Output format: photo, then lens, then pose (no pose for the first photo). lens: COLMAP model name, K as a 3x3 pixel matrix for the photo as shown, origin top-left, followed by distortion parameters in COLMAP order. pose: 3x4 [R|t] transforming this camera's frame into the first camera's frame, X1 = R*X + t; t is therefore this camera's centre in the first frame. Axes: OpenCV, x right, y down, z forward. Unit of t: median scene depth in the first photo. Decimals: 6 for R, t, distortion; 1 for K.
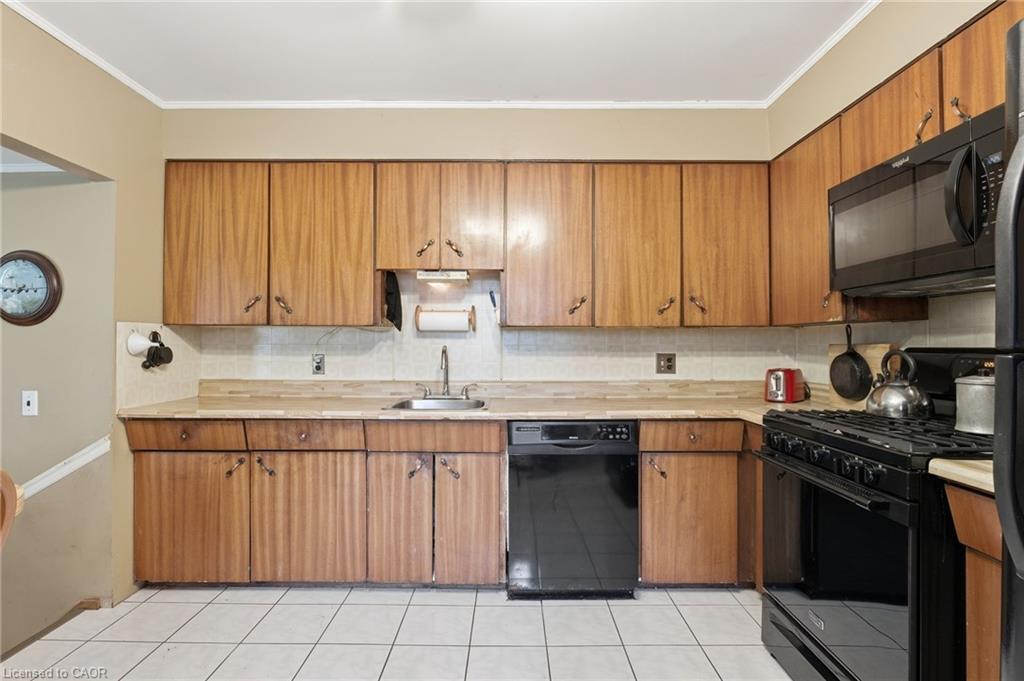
lens RADIAL K [[507.3, 0, 510.2], [0, 507.3, 340.9], [0, 0, 1]] dist [-0.016248, 0.006646]
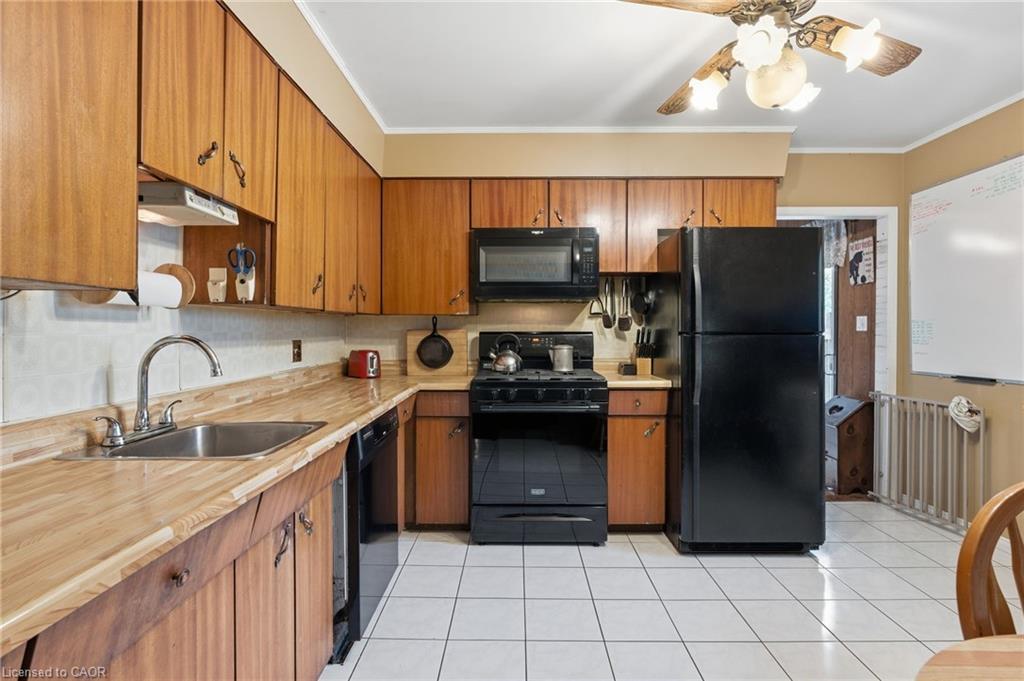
lens RADIAL K [[507.3, 0, 516.1], [0, 507.3, 329.8], [0, 0, 1]] dist [-0.016248, 0.006646]
pose [[0.012436, -0.003242, 0.999917, -0.666553], [-0.003470, 0.999989, 0.003285, 0.001387], [-0.999917, -0.003511, 0.012424, 0.635750]]
